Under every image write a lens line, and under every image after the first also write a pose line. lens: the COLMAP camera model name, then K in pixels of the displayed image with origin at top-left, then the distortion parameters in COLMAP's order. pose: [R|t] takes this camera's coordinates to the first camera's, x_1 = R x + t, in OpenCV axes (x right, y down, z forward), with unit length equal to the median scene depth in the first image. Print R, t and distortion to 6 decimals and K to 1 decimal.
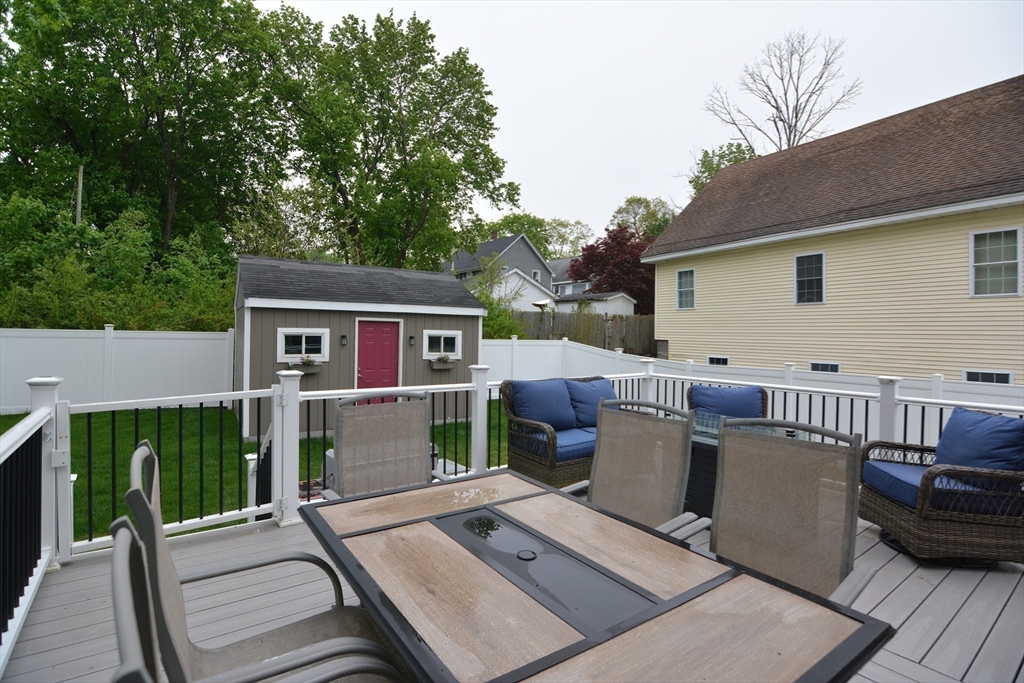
lens RADIAL K [[494.0, 0, 518.9], [0, 494.0, 335.6], [0, 0, 1]] dist [-0.011113, -0.007528]
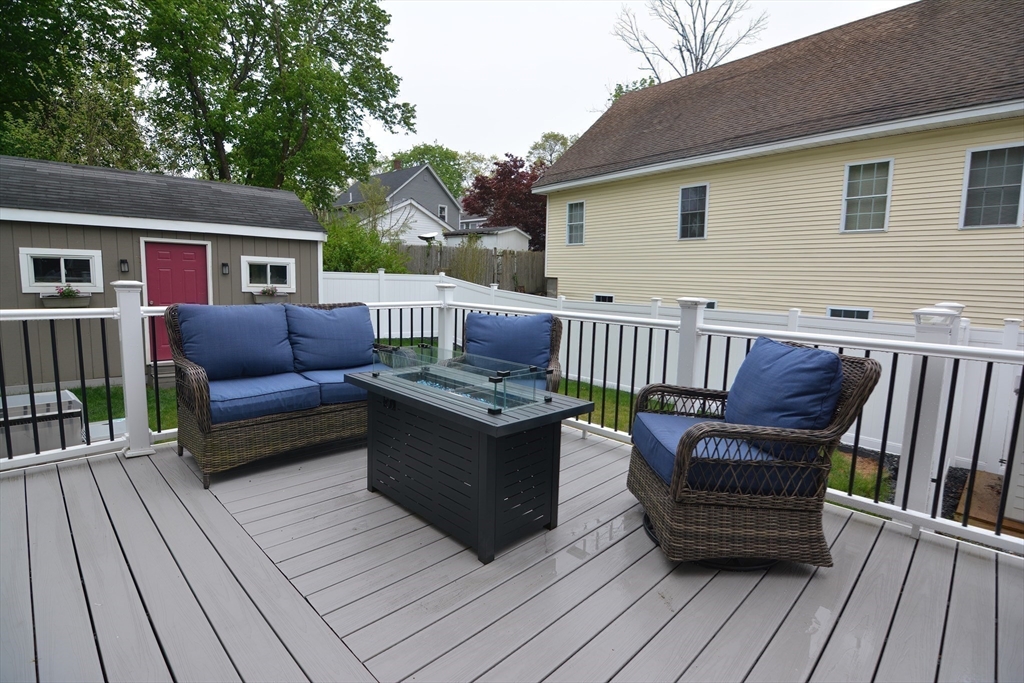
lens RADIAL K [[494.0, 0, 518.9], [0, 494.0, 335.6], [0, 0, 1]] dist [-0.011113, -0.007528]
pose [[0.988256, -0.005026, 0.152727, 0.083354], [-0.012523, 0.993433, 0.113727, 0.012819], [-0.152296, -0.114303, 0.981703, 0.065722]]
